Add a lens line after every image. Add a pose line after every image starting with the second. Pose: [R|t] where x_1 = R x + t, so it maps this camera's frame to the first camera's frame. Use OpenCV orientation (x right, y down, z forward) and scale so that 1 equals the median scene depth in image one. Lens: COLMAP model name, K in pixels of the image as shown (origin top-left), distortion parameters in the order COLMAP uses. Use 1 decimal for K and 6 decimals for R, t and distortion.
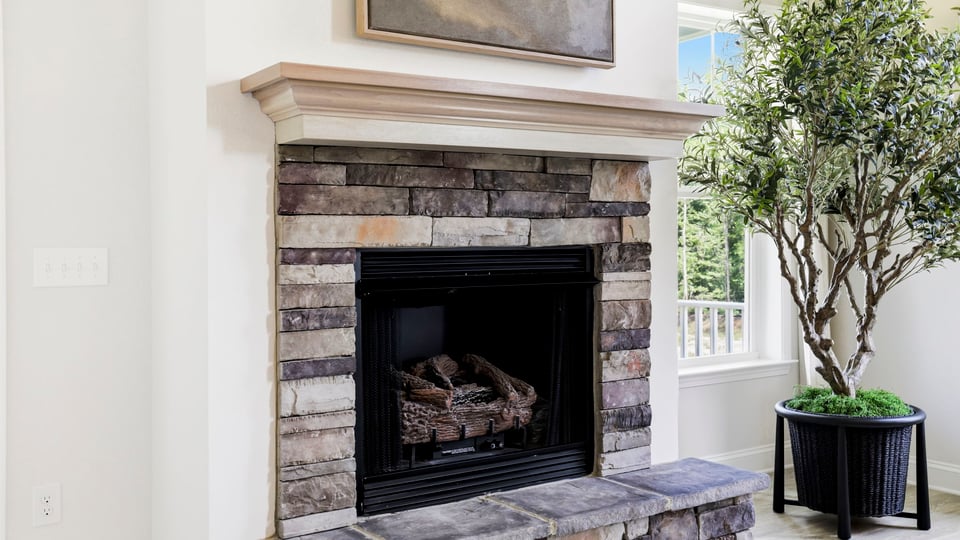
lens RADIAL K [[940.6, 0, 500.5], [0, 940.6, 248.6], [0, 0, 1]] dist [0.024365, 0.011341]
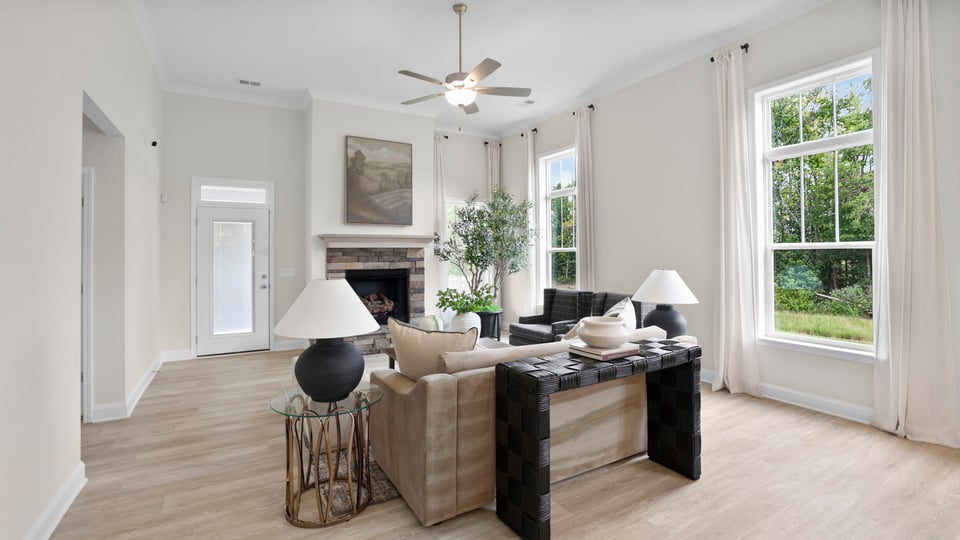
lens RADIAL K [[424.0, 0, 467.2], [0, 424.0, 249.5], [0, 0, 1]] dist [-0.038943, 0.000128]
pose [[0.992541, 0.004161, -0.121837, 0.605351], [-0.006151, 0.999854, -0.015962, -0.060497], [0.121753, 0.016592, 0.992422, -0.863293]]
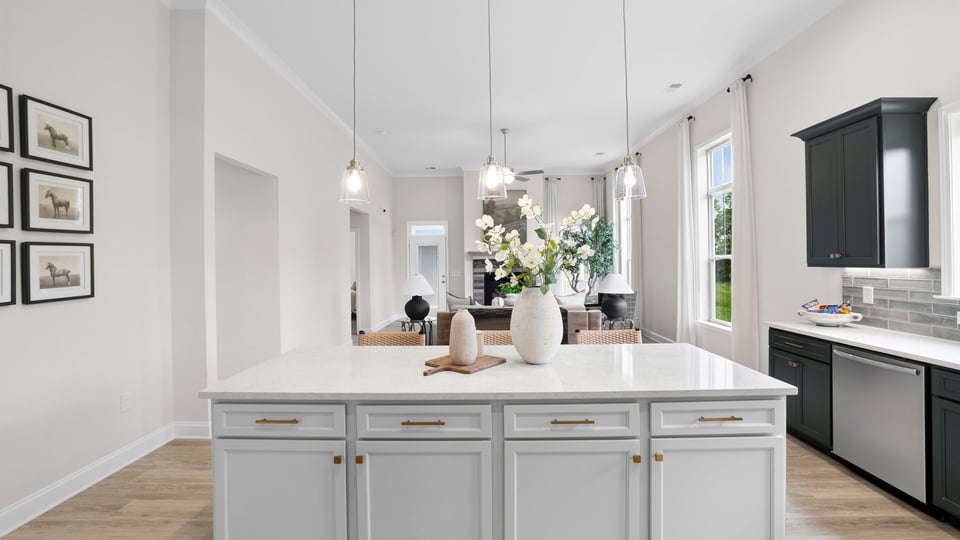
lens RADIAL K [[426.1, 0, 477.6], [0, 426.1, 260.3], [0, 0, 1]] dist [-0.053489, 0.020355]
pose [[0.791972, -0.001477, -0.610556, 1.658265], [0.002963, 0.999995, 0.001424, -0.089443], [0.610550, -0.002937, 0.791972, -1.532210]]
